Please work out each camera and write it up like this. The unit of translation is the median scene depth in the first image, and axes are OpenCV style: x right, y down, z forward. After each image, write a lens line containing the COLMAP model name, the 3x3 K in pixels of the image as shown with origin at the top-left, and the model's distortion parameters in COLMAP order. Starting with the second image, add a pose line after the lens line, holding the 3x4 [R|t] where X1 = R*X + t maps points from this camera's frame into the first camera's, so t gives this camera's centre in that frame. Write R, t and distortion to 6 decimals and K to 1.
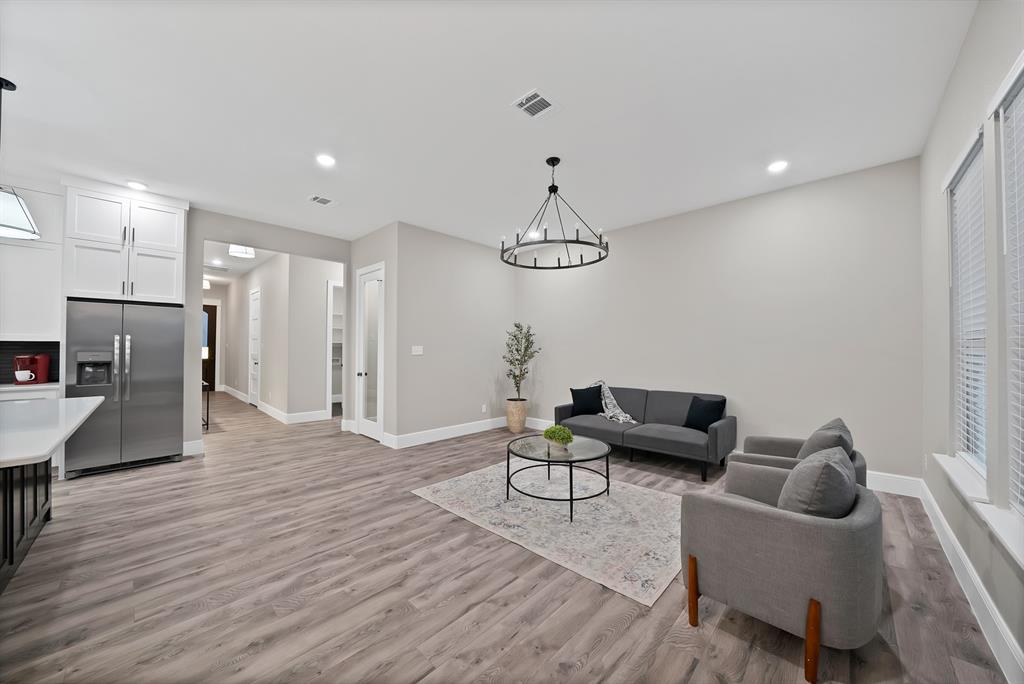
lens RADIAL K [[367.8, 0, 512.0], [0, 367.8, 342.0], [0, 0, 1]] dist [-0.020274, 0.000154]
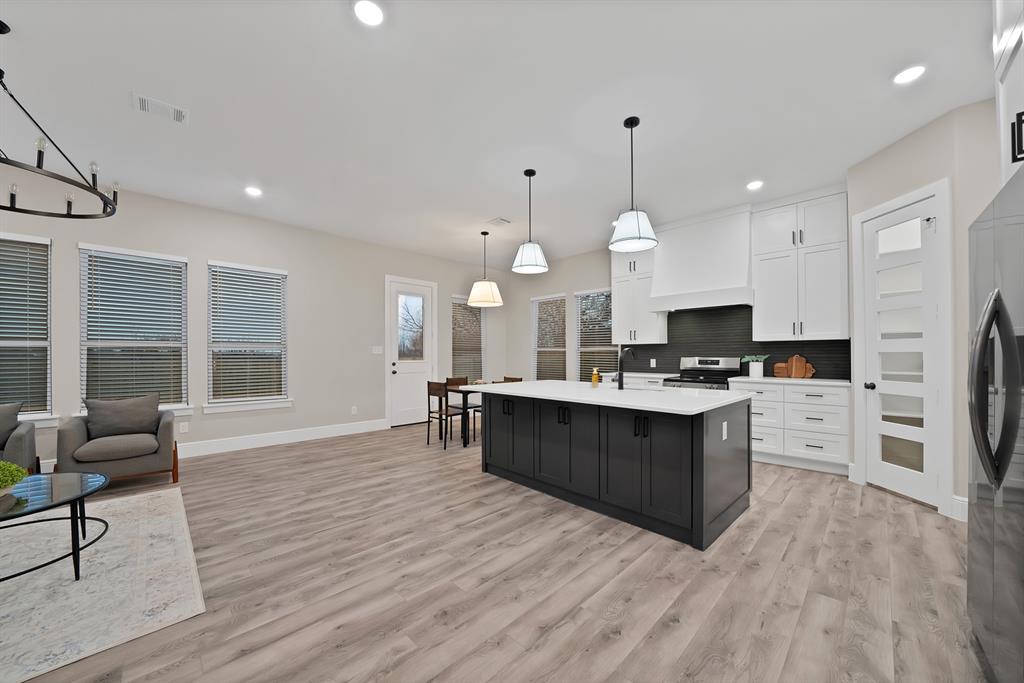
lens RADIAL K [[367.8, 0, 512.0], [0, 367.8, 341.5], [0, 0, 1]] dist [-0.020274, 0.000154]
pose [[-0.999402, 0.001477, 0.034560, -0.732138], [-0.000442, 0.998462, -0.055442, 0.055765], [-0.034589, -0.055424, -0.997864, 1.516811]]
